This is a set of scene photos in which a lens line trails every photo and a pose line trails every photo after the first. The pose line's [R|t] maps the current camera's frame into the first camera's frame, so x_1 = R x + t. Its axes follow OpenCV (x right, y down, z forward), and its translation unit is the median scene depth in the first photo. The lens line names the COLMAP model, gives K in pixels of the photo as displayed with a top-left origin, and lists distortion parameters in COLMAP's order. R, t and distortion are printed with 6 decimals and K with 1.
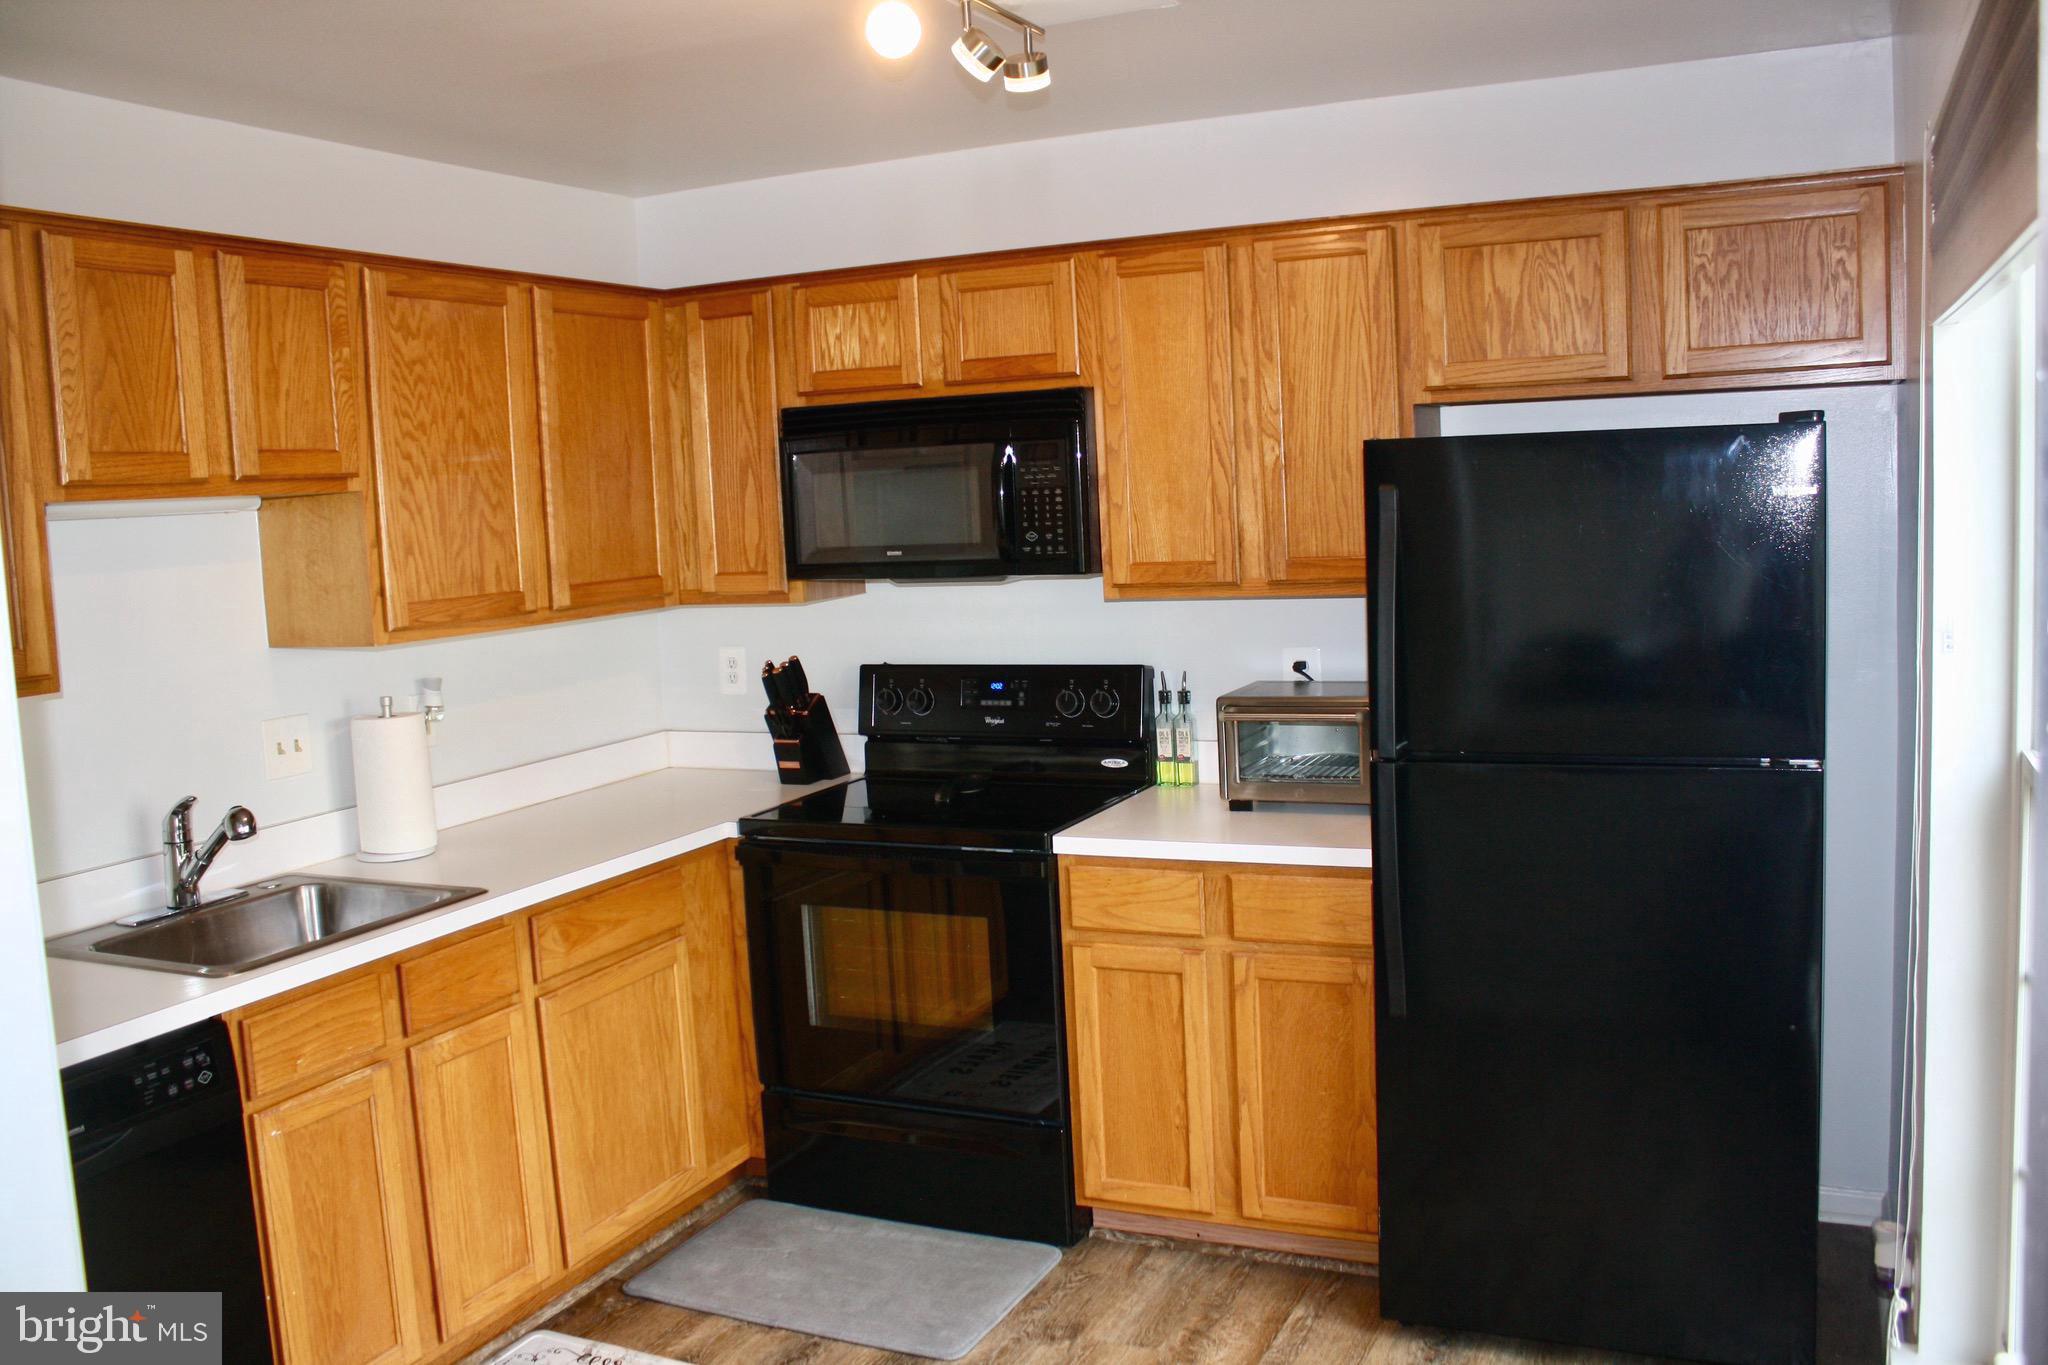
lens RADIAL K [[1699.2, 0, 1024.0], [0, 1699.2, 682.5], [0, 0, 1]] dist [-0.167633, 0.143173]
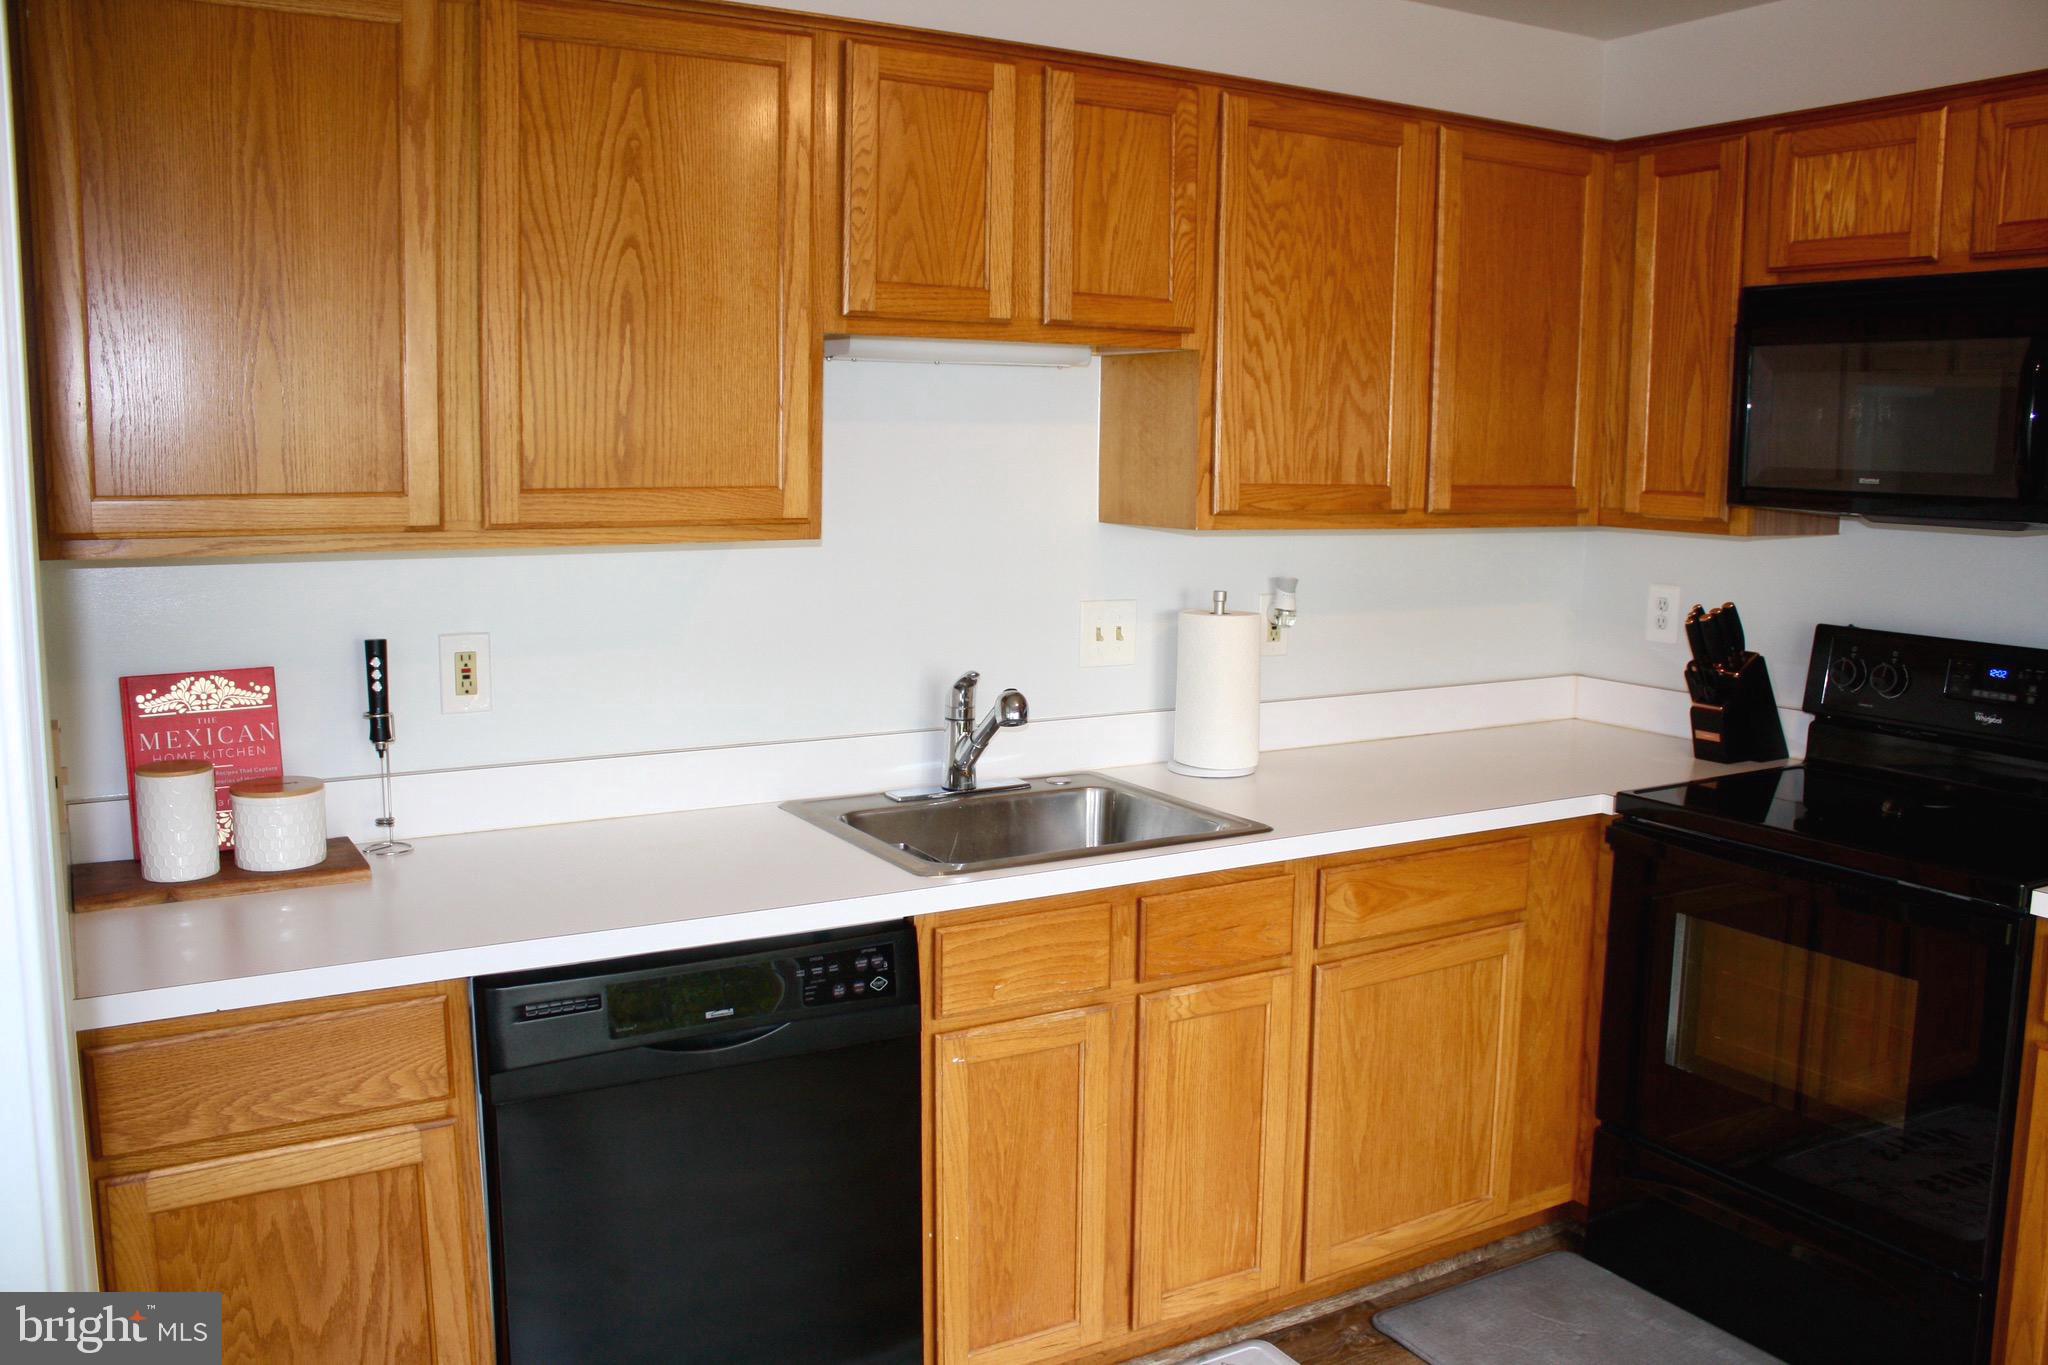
lens RADIAL K [[1699.2, 0, 1024.0], [0, 1699.2, 682.5], [0, 0, 1]] dist [-0.167633, 0.143173]
pose [[0.821026, 0.135070, -0.554682, 0.036552], [-0.112673, 0.990835, 0.074502, 0.001461], [0.559661, 0.001330, 0.828720, 0.204387]]
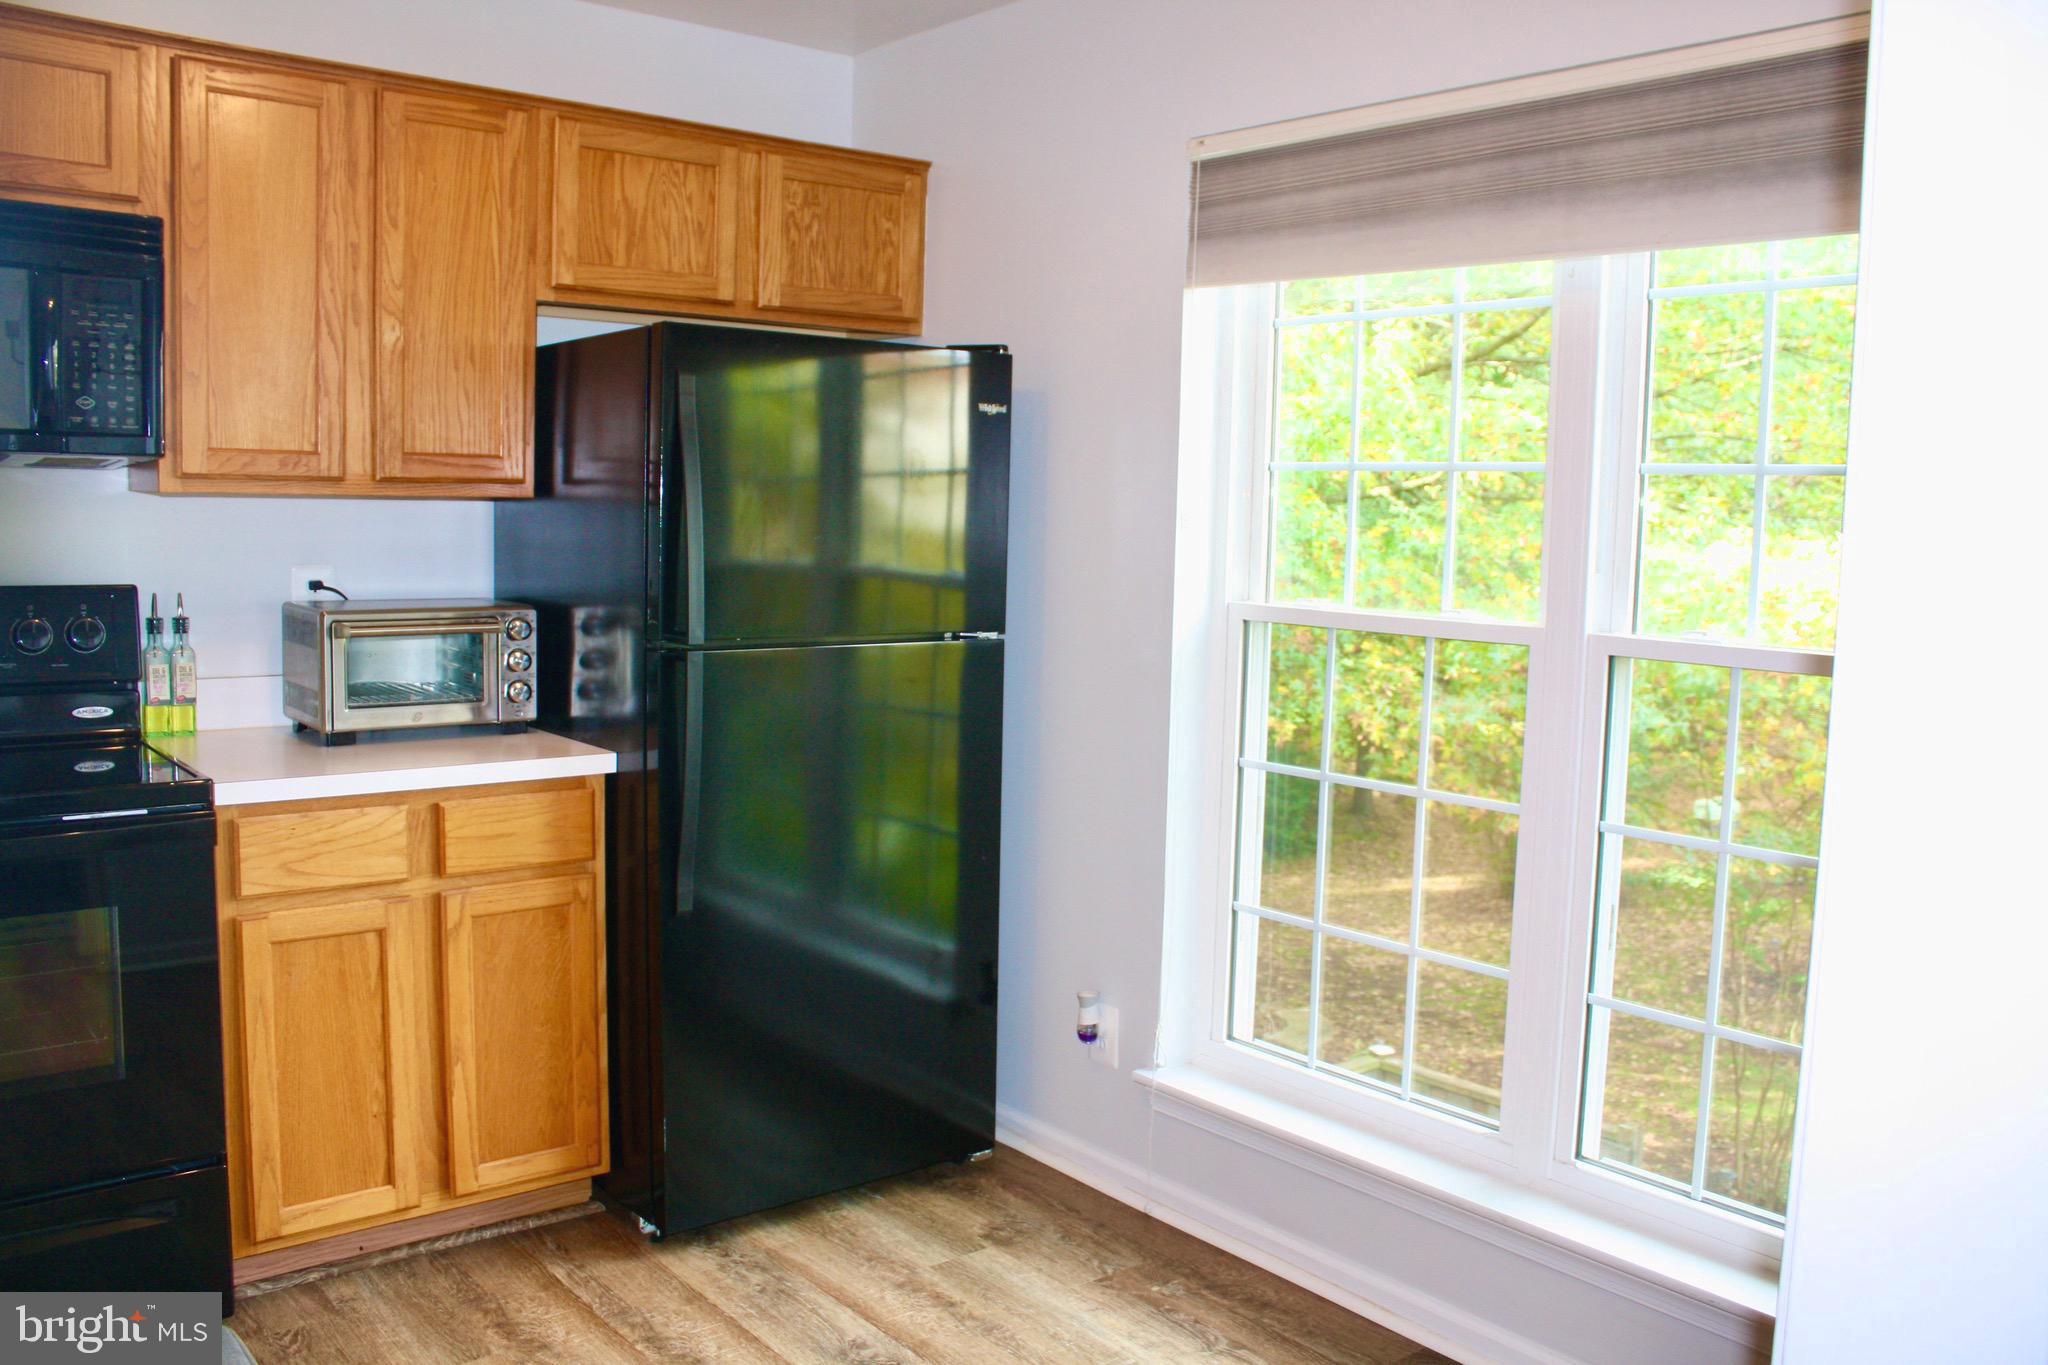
lens RADIAL K [[1699.2, 0, 1024.0], [0, 1699.2, 682.5], [0, 0, 1]] dist [-0.167633, 0.143173]
pose [[0.436290, -0.034354, 0.899150, -0.509194], [0.052158, 0.998556, 0.012844, 0.054924], [-0.898293, 0.041294, 0.437452, 0.341719]]
